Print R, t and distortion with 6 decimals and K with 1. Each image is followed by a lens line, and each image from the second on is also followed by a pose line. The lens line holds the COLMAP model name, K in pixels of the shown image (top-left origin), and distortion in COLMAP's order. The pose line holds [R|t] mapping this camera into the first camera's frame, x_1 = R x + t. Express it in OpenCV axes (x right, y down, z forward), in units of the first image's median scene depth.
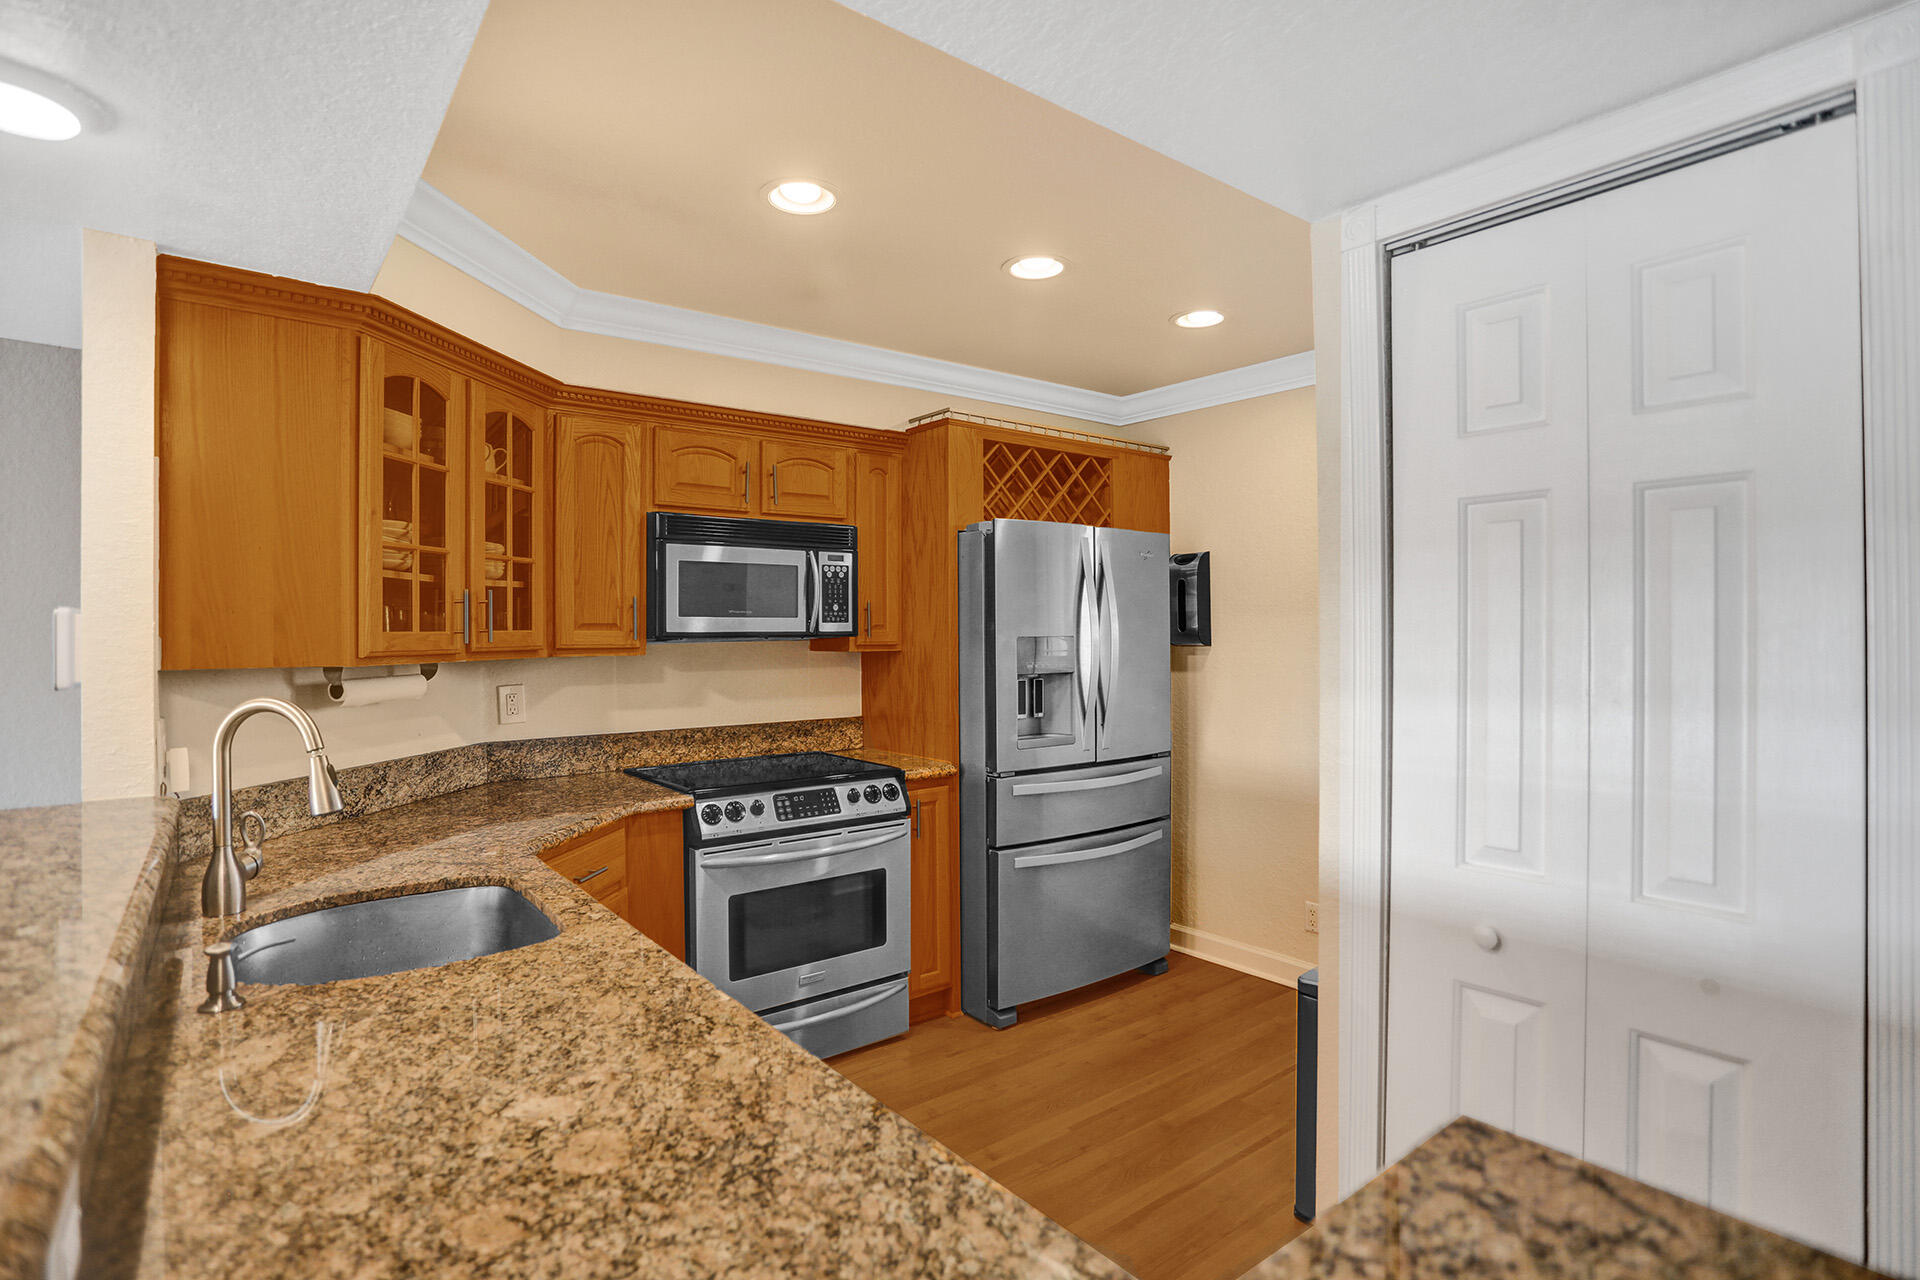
lens RADIAL K [[999.3, 0, 956.6], [0, 999.3, 653.3], [0, 0, 1]] dist [-0.083251, 0.044755]
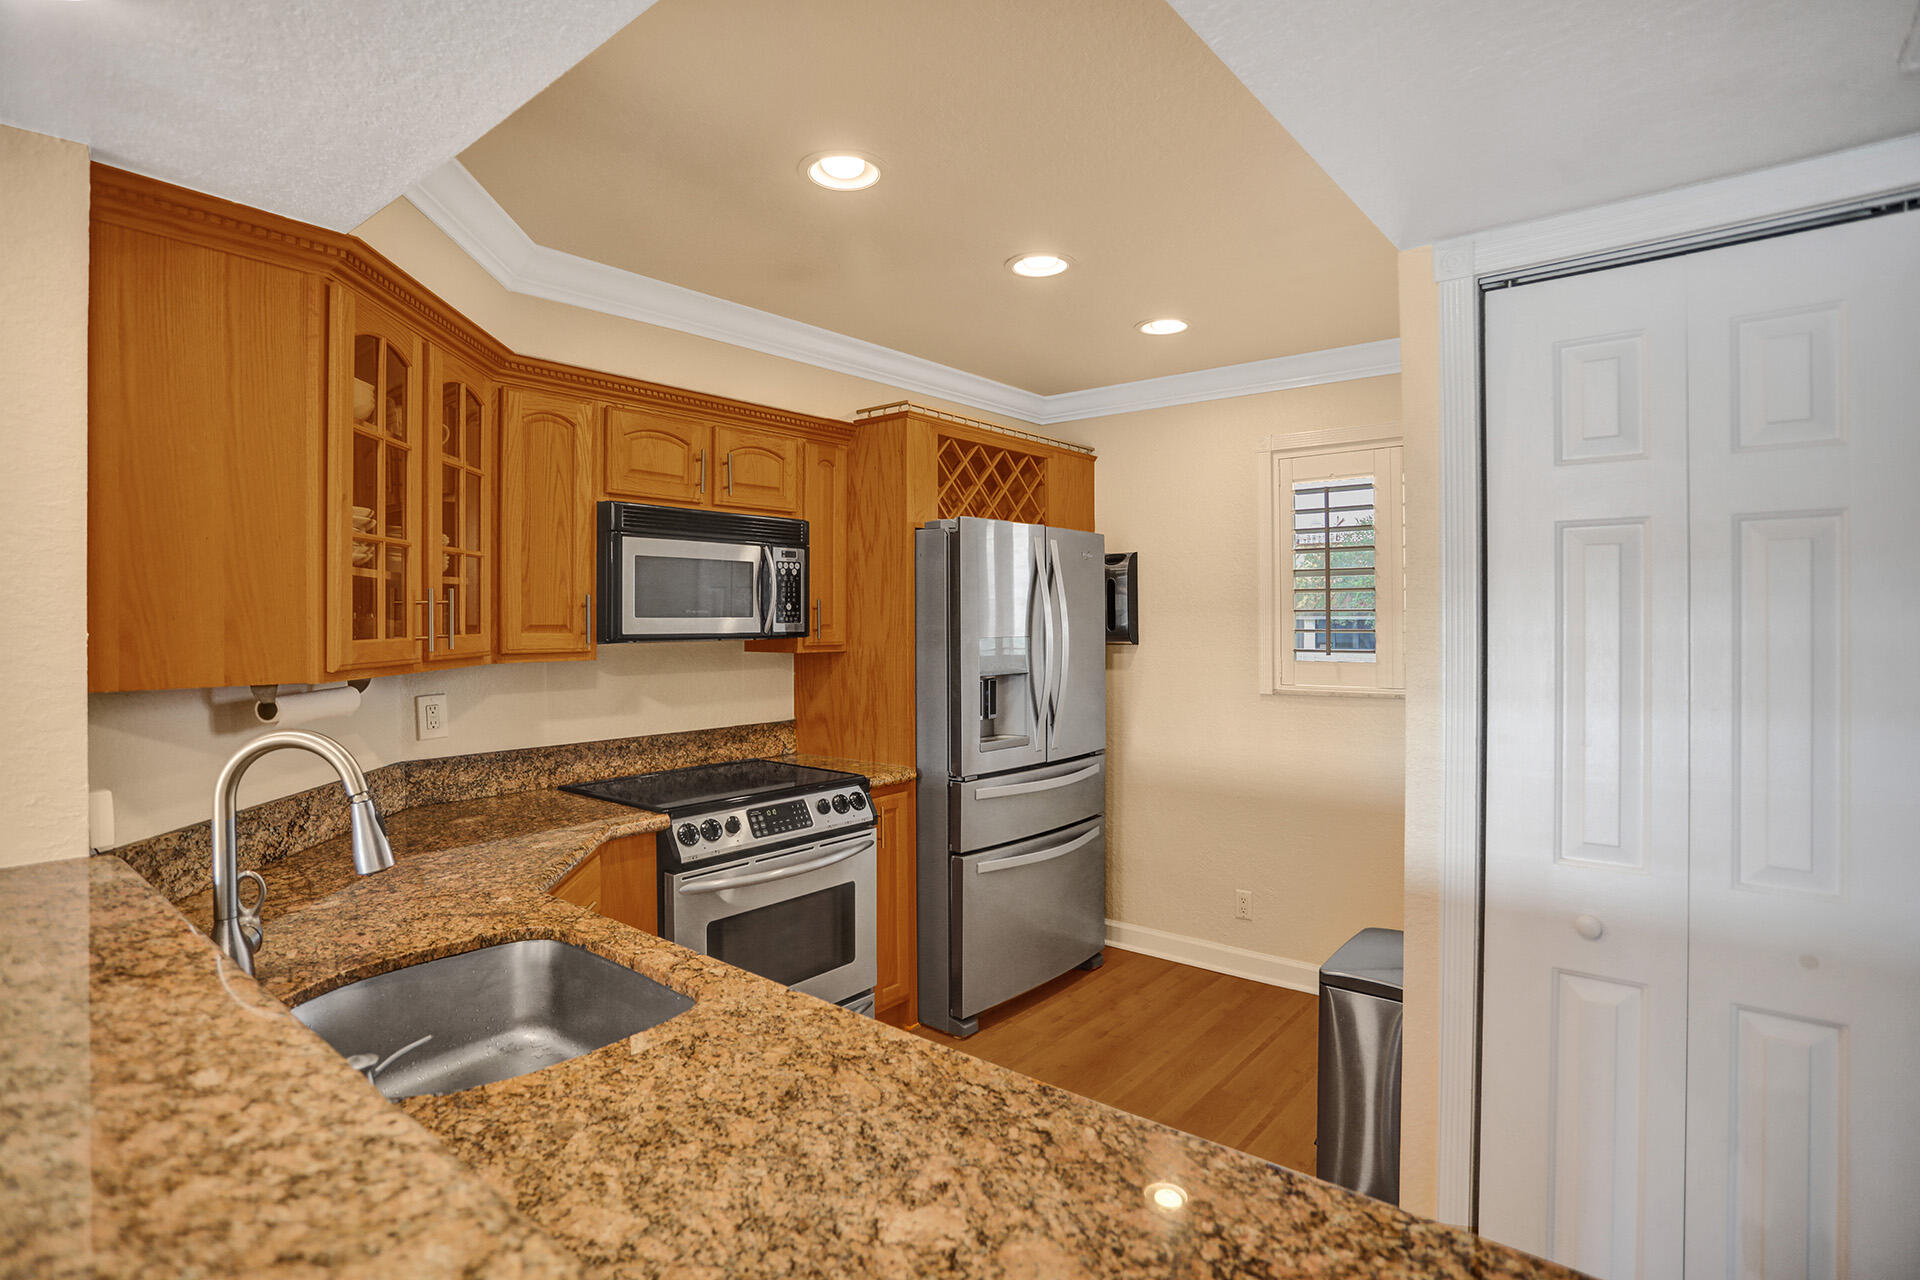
lens RADIAL K [[999.9, 0, 960.0], [0, 999.9, 640.0], [0, 0, 1]] dist [-0.081632, 0.041697]
pose [[0.974959, -0.002008, 0.222375, -0.210333], [0.002120, 0.999998, -0.000264, -0.016613], [-0.222374, 0.000729, 0.974961, 0.056512]]
